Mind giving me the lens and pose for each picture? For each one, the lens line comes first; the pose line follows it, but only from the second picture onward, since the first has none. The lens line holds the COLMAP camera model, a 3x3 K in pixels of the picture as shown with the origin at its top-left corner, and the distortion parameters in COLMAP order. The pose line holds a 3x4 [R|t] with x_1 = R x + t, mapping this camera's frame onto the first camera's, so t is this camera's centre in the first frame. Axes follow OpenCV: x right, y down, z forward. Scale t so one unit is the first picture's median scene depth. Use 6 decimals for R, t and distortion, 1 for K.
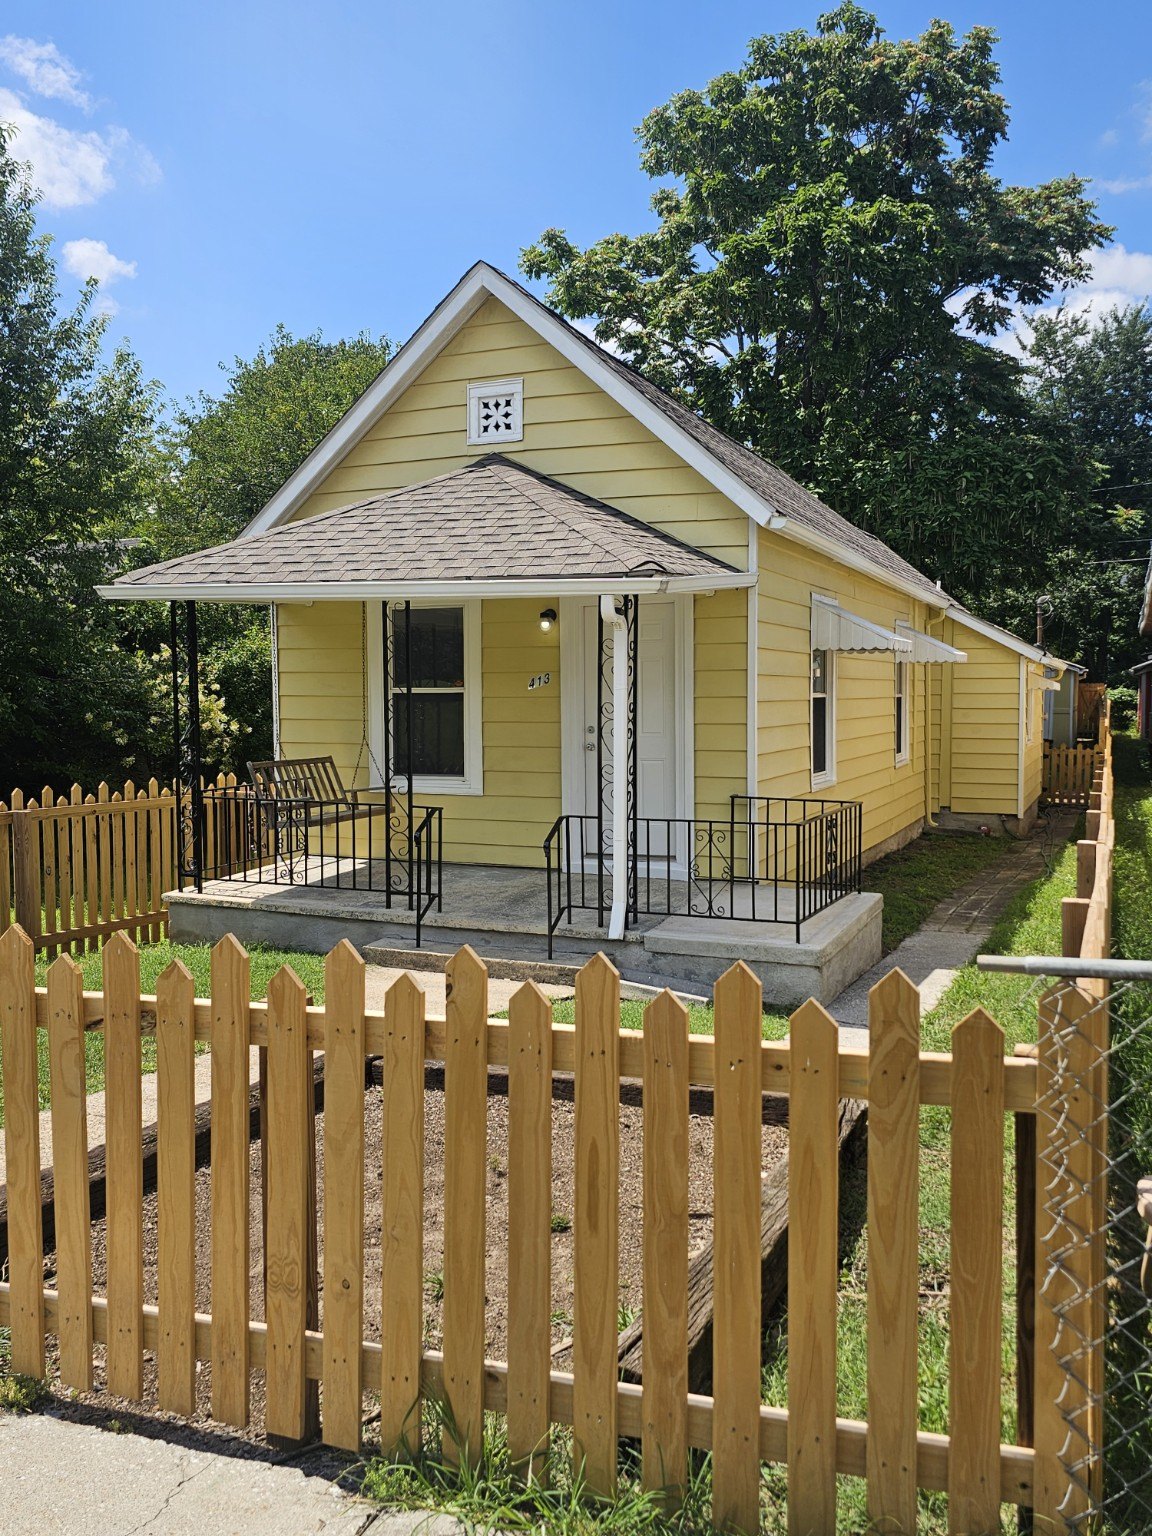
lens RADIAL K [[1283.8, 0, 577.8], [0, 1283.8, 767.5], [0, 0, 1]] dist [0.059563, -0.001847]
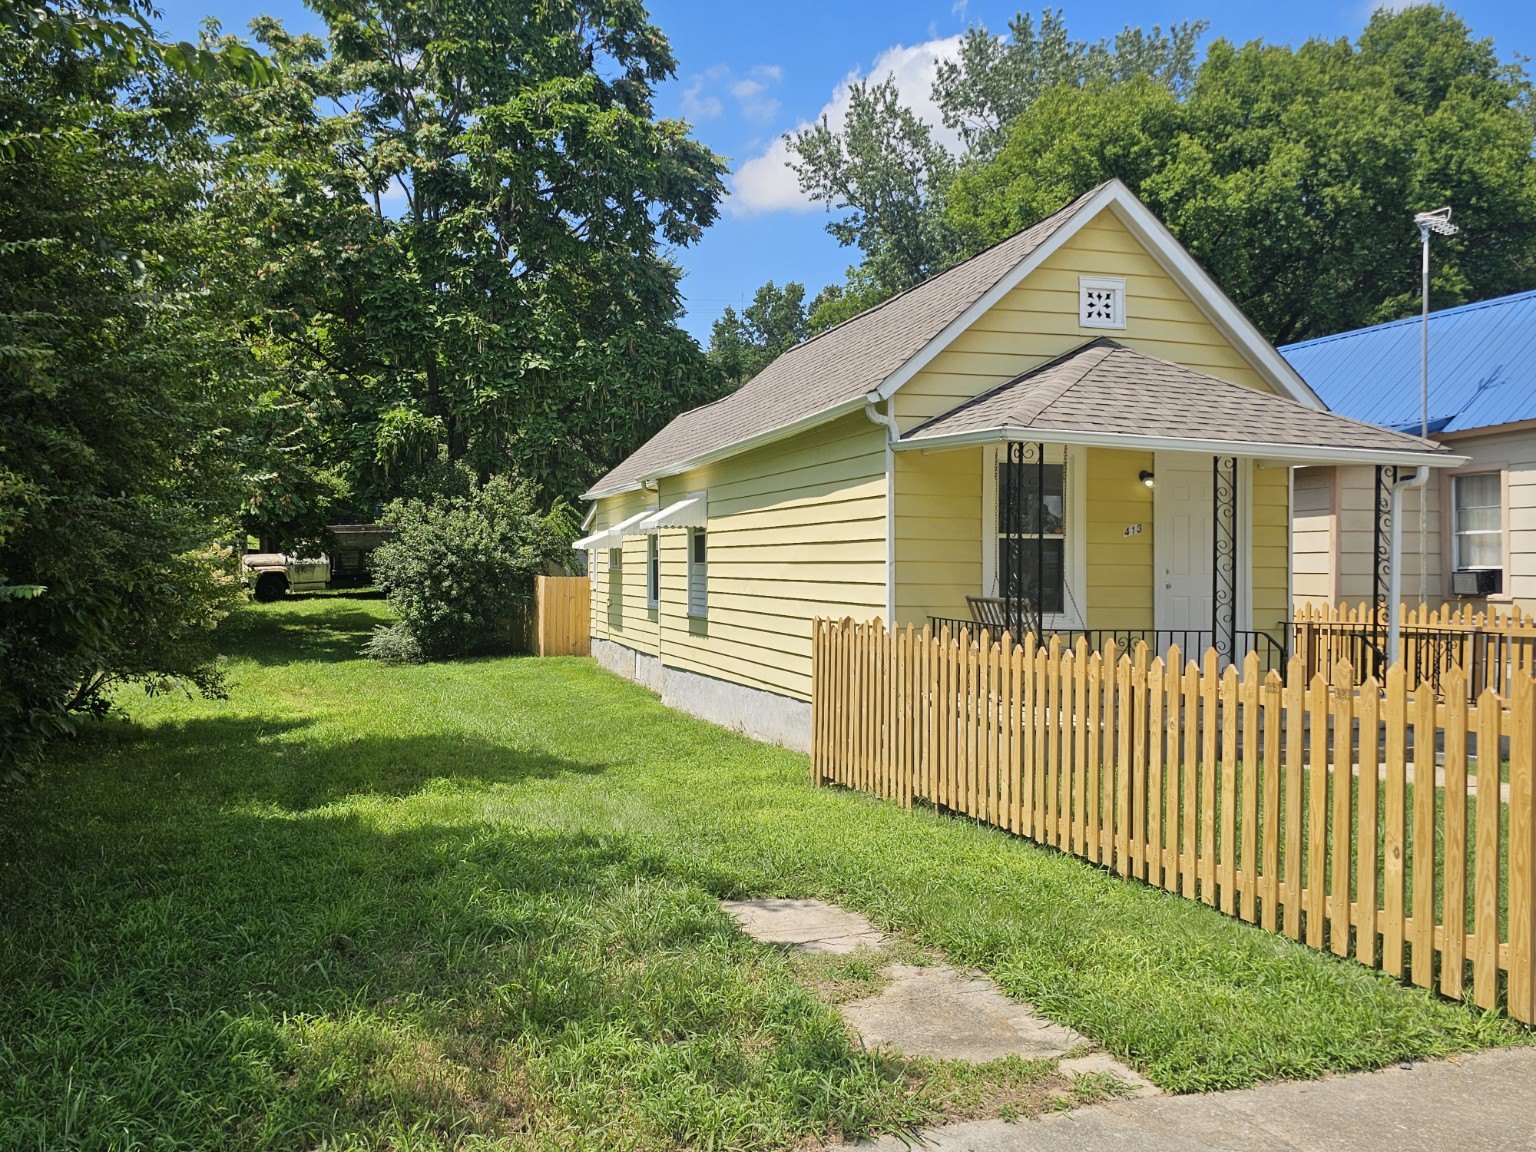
lens RADIAL K [[1283.8, 0, 769.5], [0, 1283.8, 576.8], [0, 0, 1]] dist [0.059563, -0.001847]
pose [[0.754200, 0.001583, 0.656643, -1.045944], [0.031742, 0.998740, -0.038866, 0.011152], [-0.655877, 0.050156, 0.753200, 0.315223]]
